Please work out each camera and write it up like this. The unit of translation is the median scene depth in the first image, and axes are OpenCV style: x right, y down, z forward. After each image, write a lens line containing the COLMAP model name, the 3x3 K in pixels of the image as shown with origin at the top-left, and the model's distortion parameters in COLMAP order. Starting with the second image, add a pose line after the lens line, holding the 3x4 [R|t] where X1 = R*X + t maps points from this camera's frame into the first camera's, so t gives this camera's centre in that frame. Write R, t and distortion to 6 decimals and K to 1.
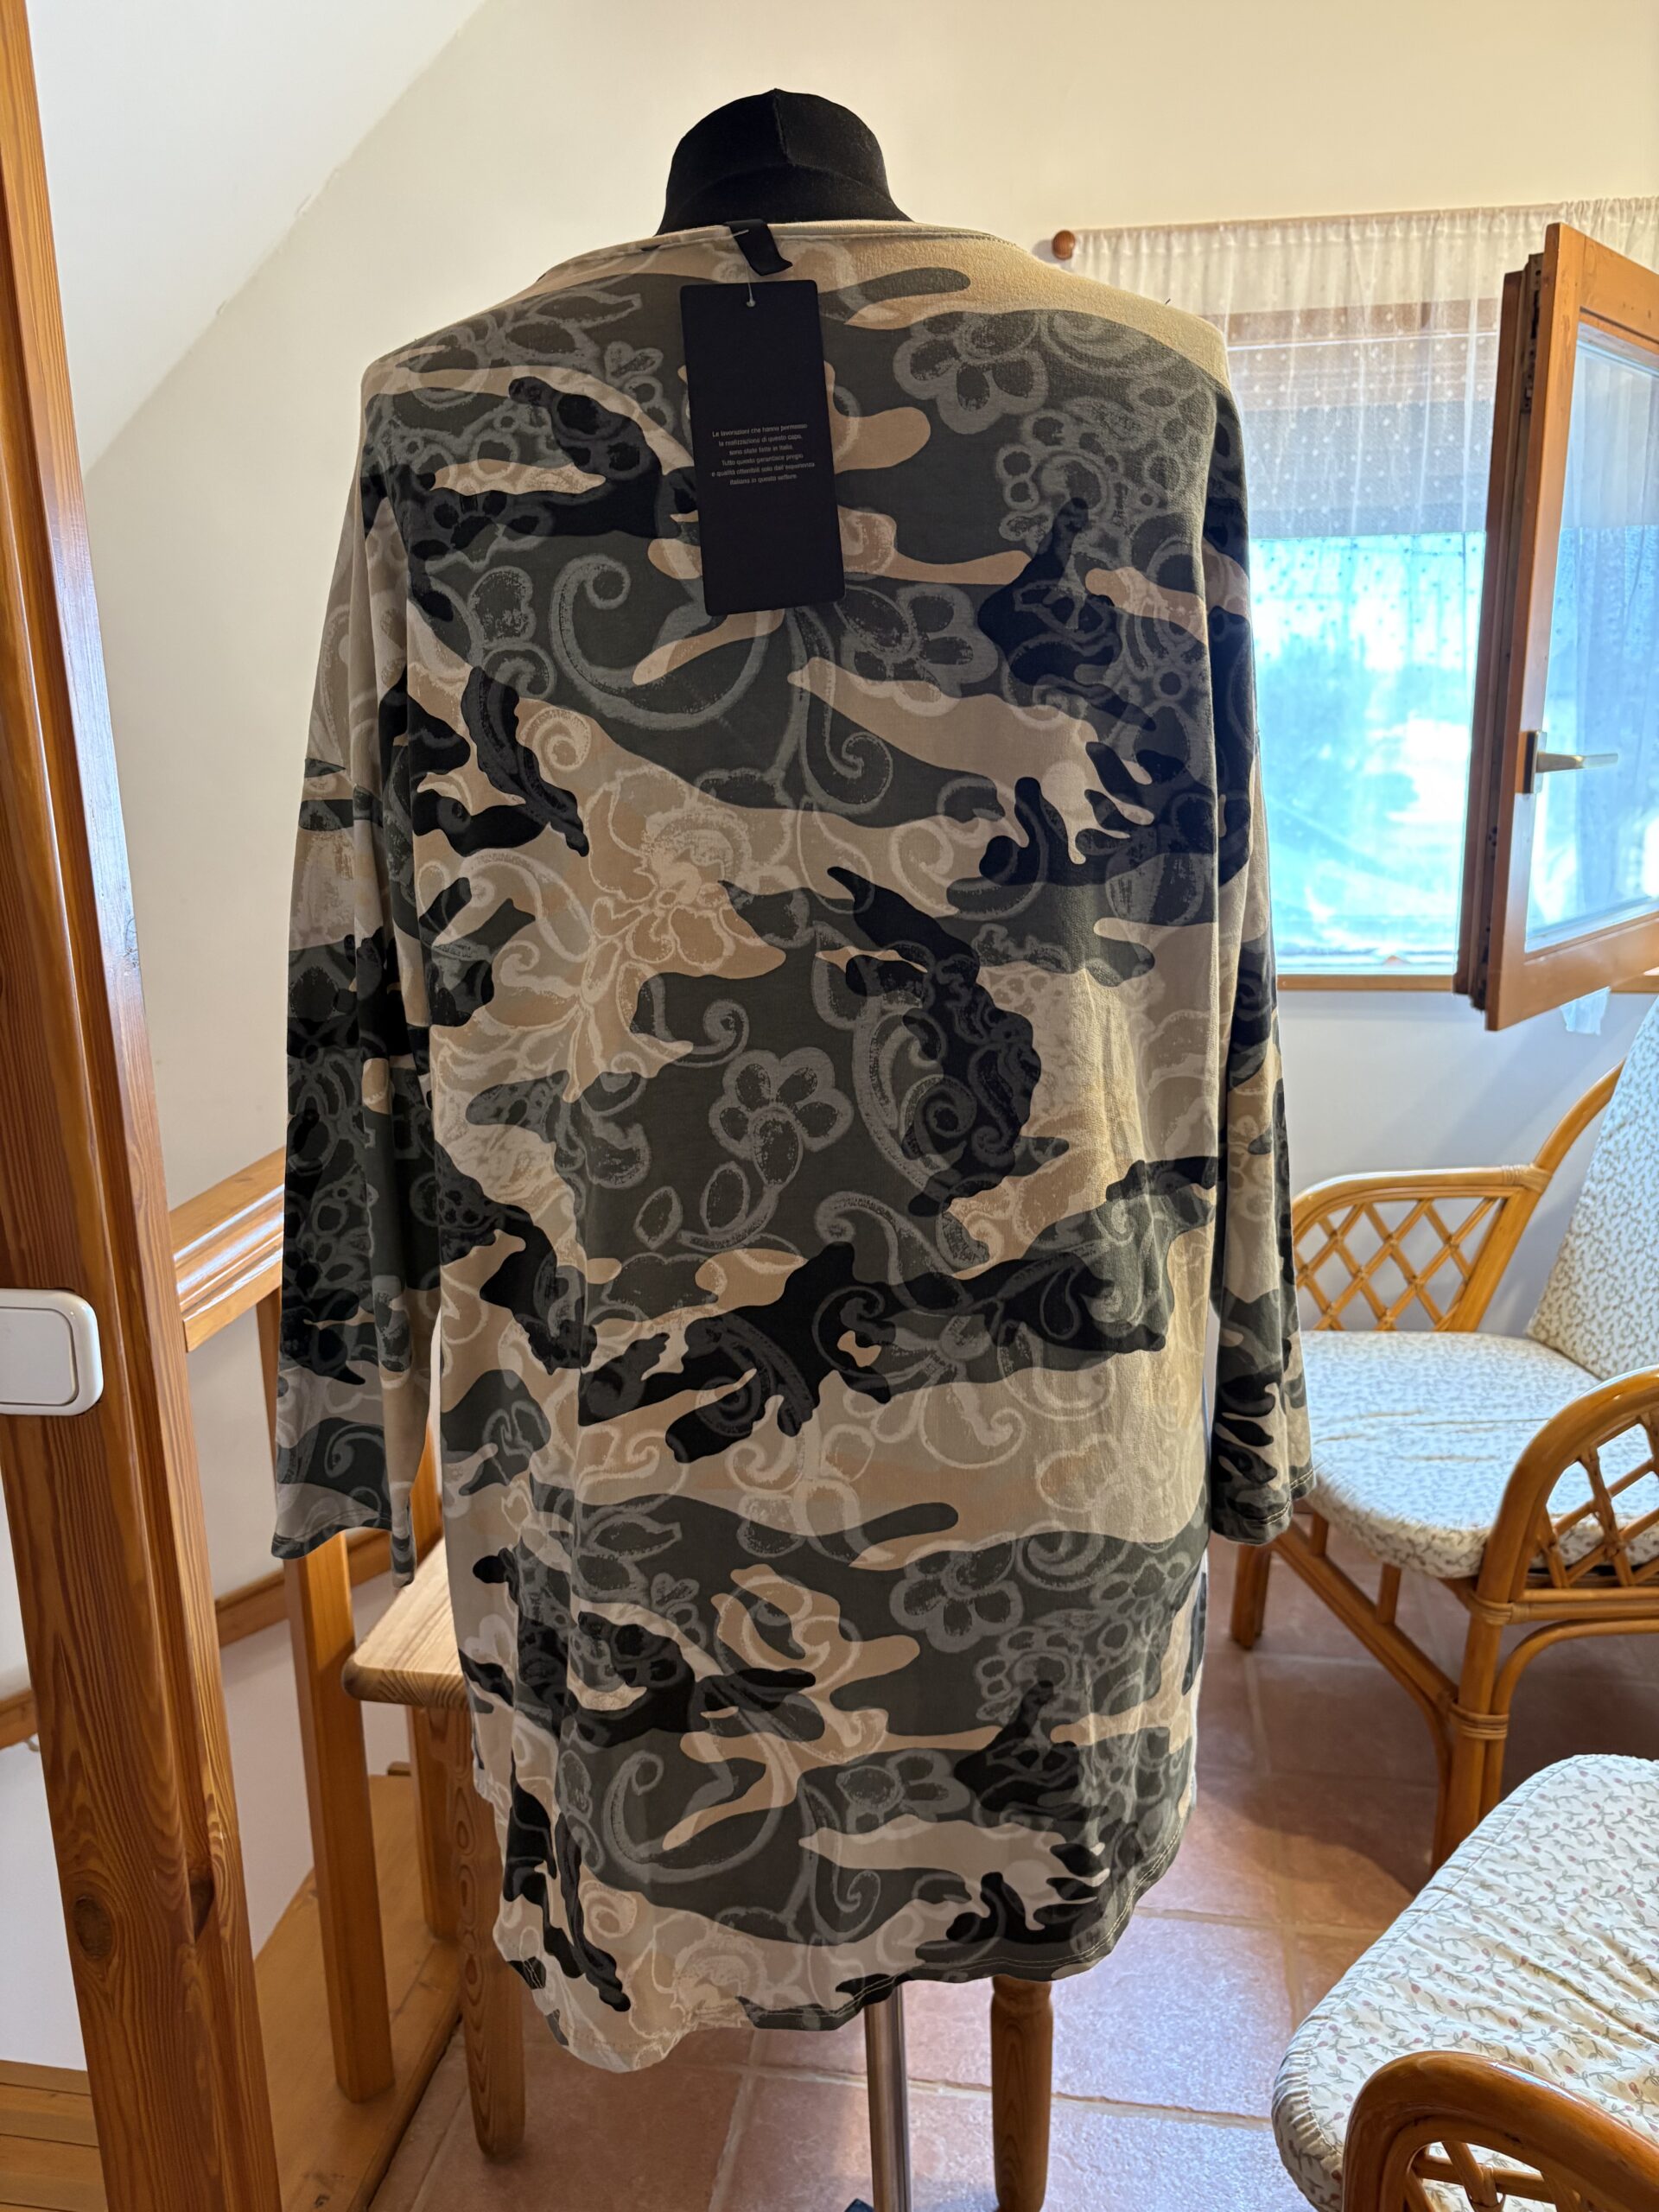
lens RADIAL K [[1693.8, 0, 832.0], [0, 1693.8, 1113.2], [0, 0, 1]] dist [0.049920, -0.066172]
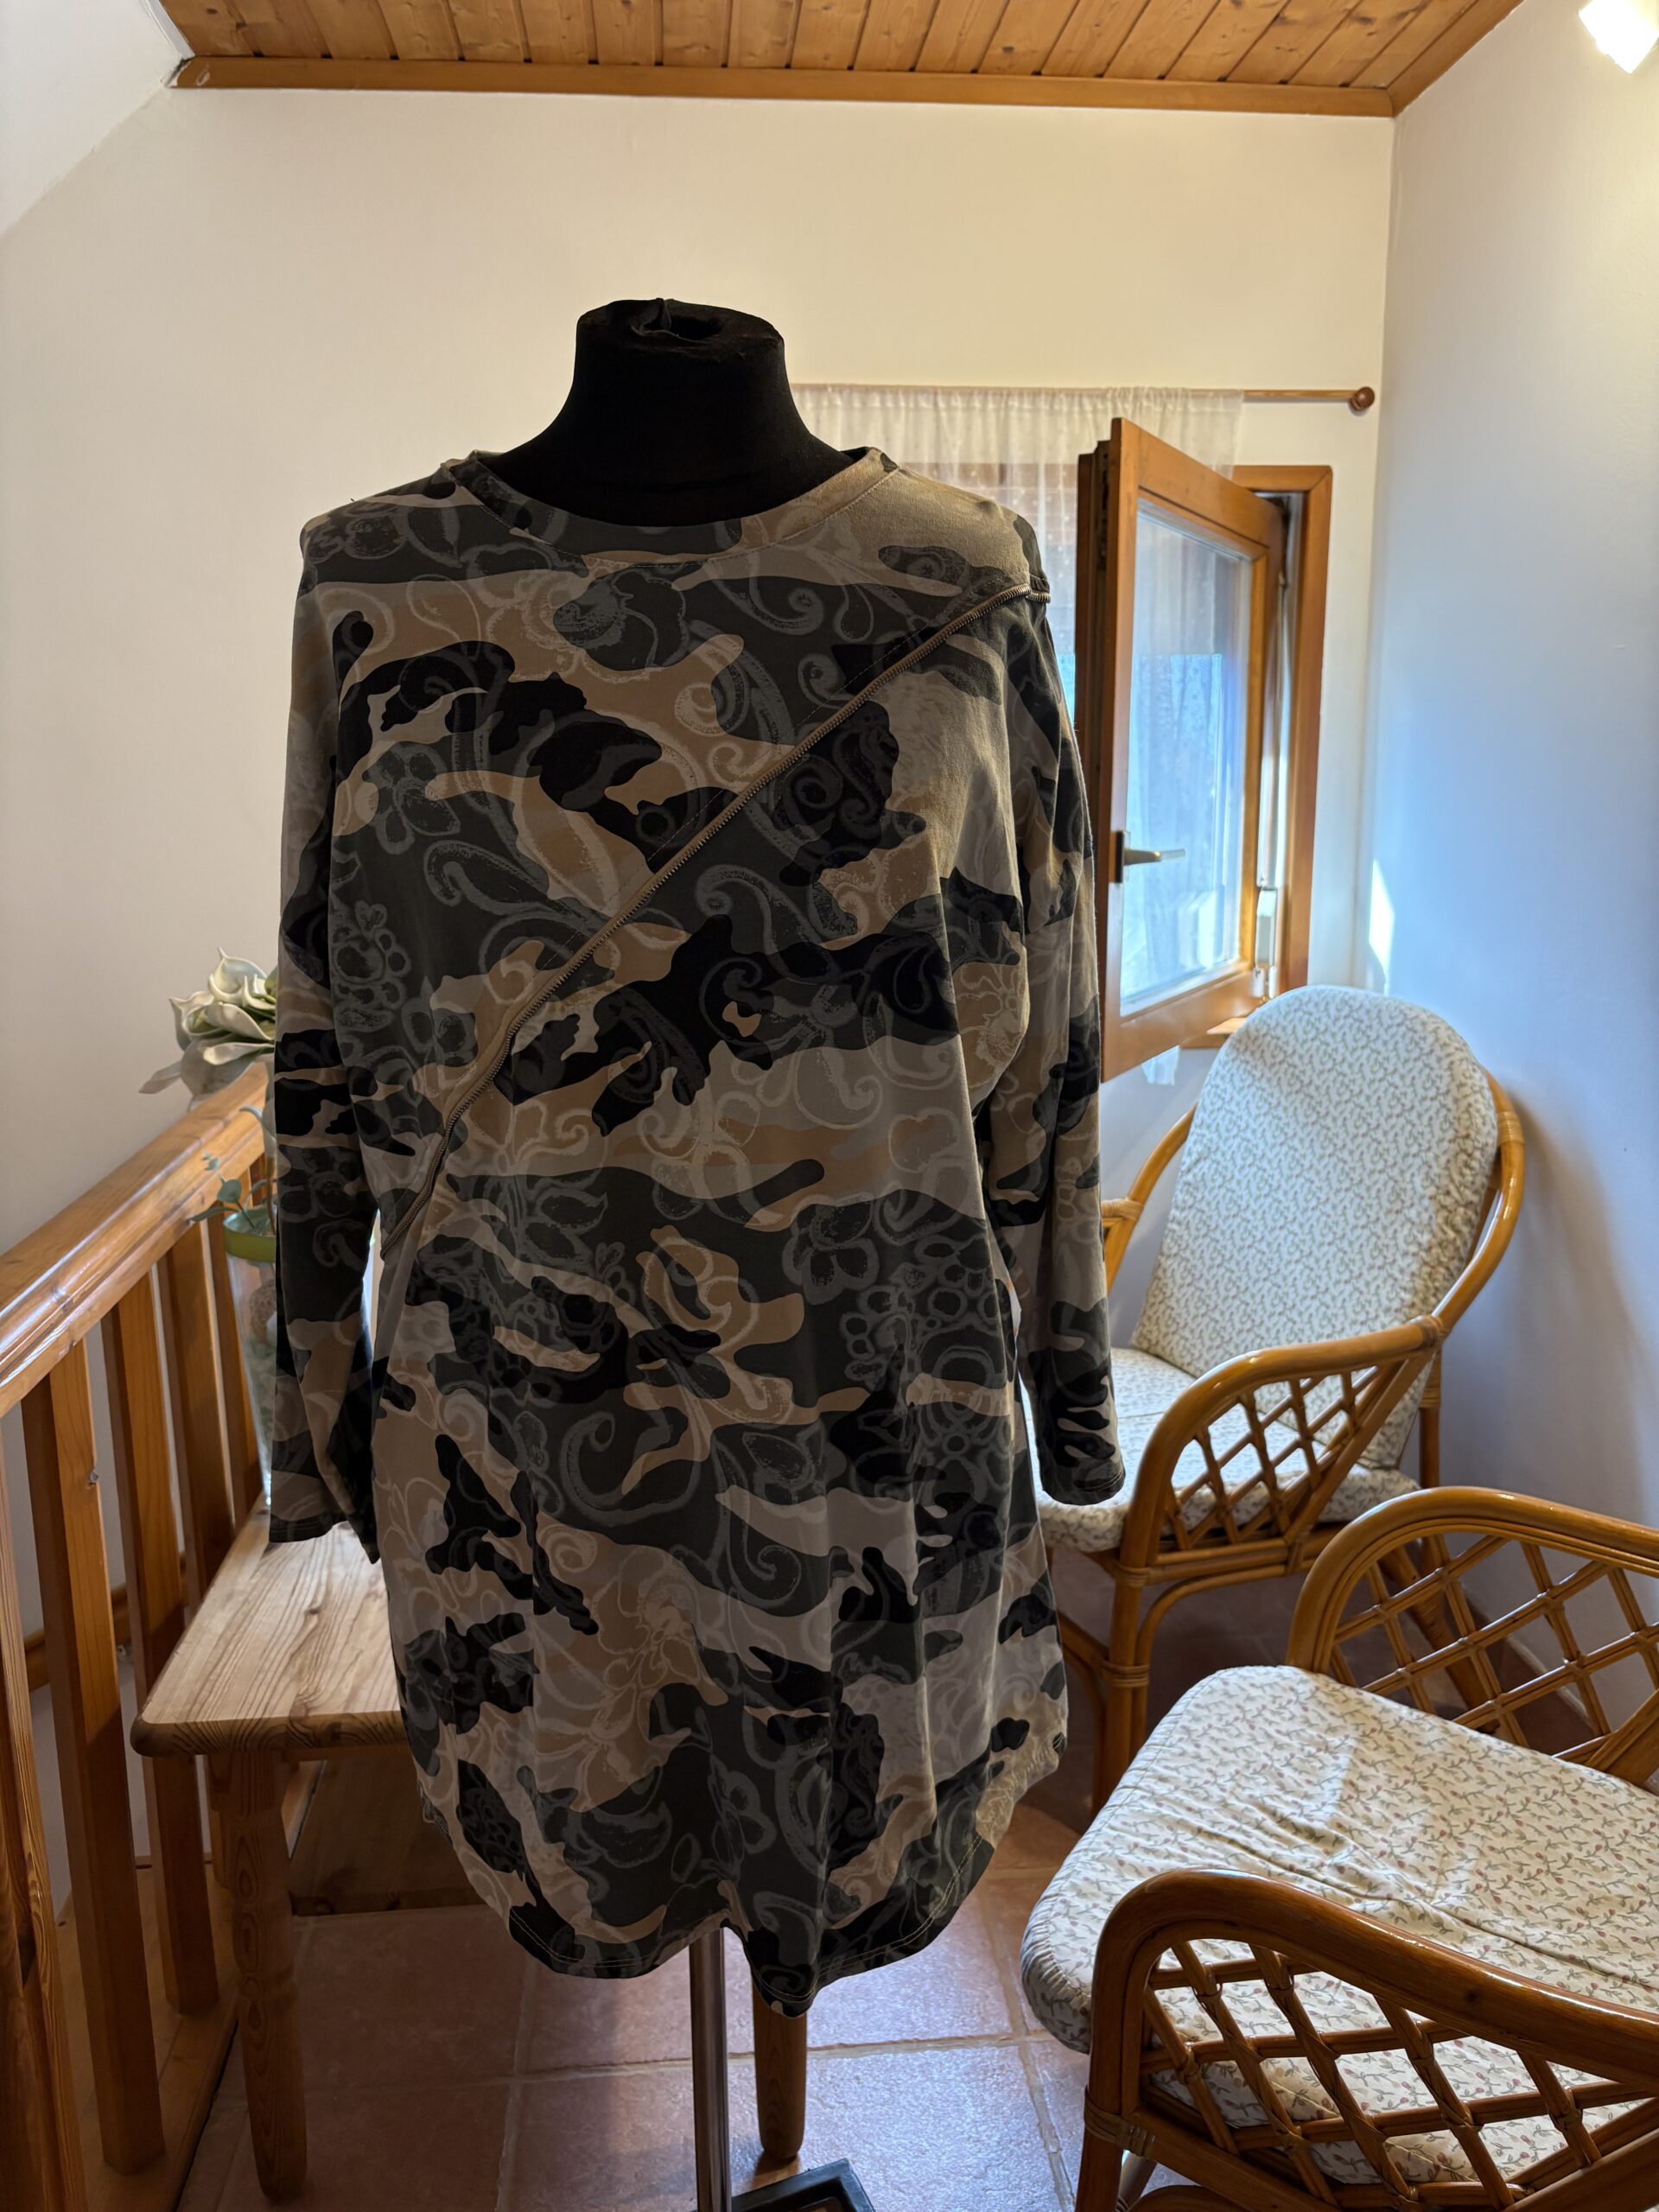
lens RADIAL K [[1693.8, 0, 828.0], [0, 1693.8, 1127.2], [0, 0, 1]] dist [0.049920, -0.066172]
pose [[0.968970, -0.040800, 0.243788, -0.118686], [0.050511, 0.998154, -0.033713, 0.017303], [-0.241962, 0.044981, 0.969242, -0.131236]]
